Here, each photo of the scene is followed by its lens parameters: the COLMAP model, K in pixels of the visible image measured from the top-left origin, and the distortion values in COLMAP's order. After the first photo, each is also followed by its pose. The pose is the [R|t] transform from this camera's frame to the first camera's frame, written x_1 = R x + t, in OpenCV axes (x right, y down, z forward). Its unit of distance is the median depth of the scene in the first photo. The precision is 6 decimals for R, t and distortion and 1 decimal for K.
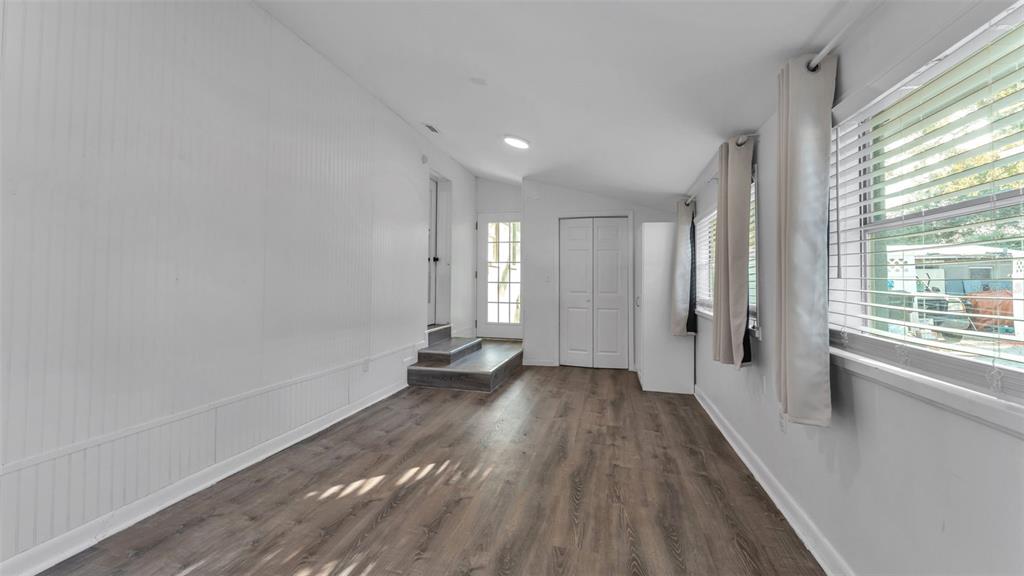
lens RADIAL K [[406.9, 0, 511.0], [0, 406.9, 286.1], [0, 0, 1]] dist [0.000327, -0.000106]
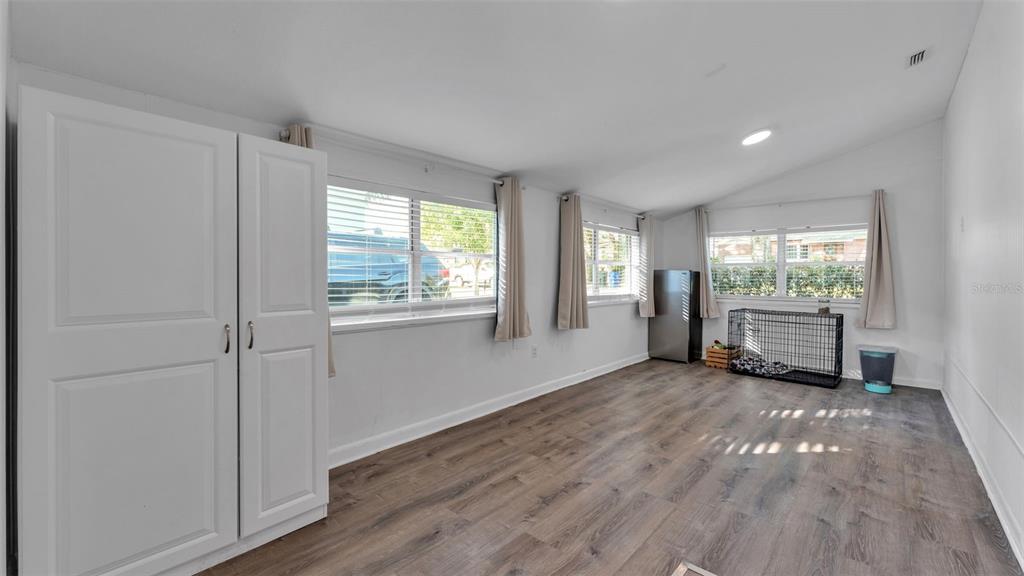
lens RADIAL K [[406.9, 0, 511.0], [0, 406.9, 286.1], [0, 0, 1]] dist [0.000327, -0.000106]
pose [[-0.872172, -0.022588, 0.488678, -0.137017], [-0.005527, 0.999325, 0.036326, -0.042365], [-0.489169, 0.028982, -0.871708, 2.180098]]
